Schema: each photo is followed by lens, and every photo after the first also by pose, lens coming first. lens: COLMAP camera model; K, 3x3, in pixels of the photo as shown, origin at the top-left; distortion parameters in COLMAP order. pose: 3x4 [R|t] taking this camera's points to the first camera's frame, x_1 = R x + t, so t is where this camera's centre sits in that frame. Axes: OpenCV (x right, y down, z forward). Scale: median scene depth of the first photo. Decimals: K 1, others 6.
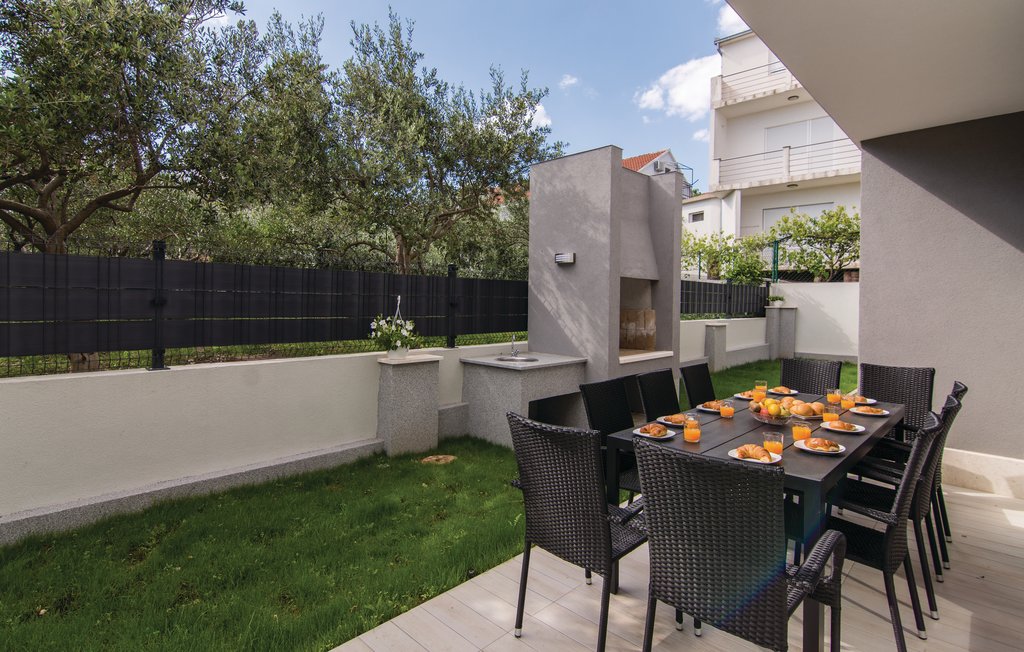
lens RADIAL K [[508.0, 0, 511.9], [0, 508.0, 303.8], [0, 0, 1]] dist [-0.001689, -0.000542]
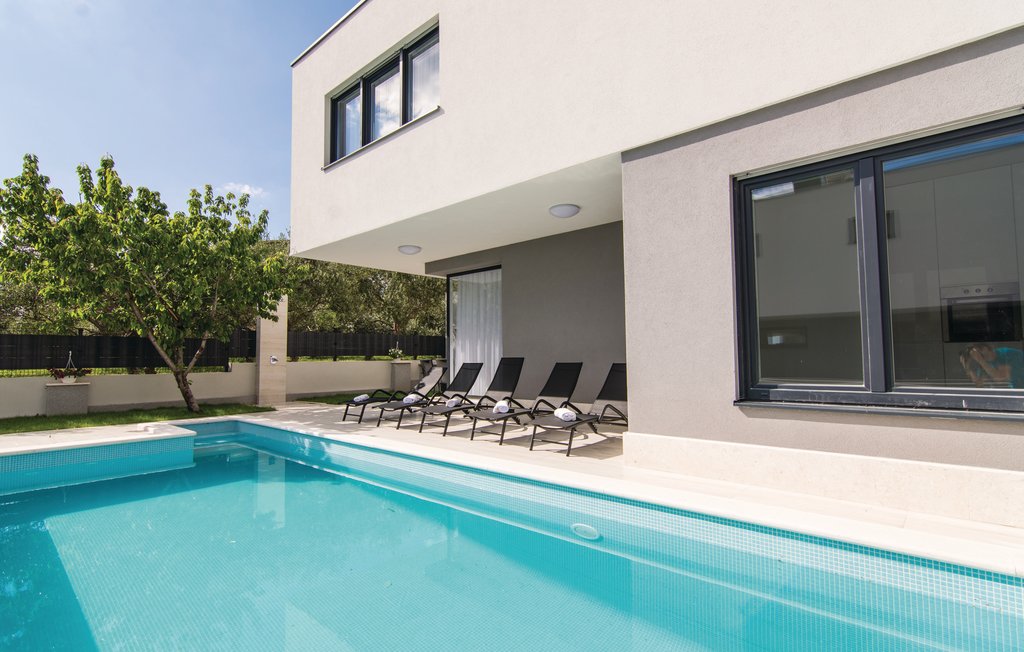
lens RADIAL K [[493.4, 0, 512.0], [0, 493.4, 326.0], [0, 0, 1]] dist [-0.000418, -0.000099]
pose [[0.999128, -0.017733, 0.037790, 0.361813], [0.020265, 0.997500, -0.067701, 0.105212], [-0.036495, 0.068408, 0.996990, -2.023383]]
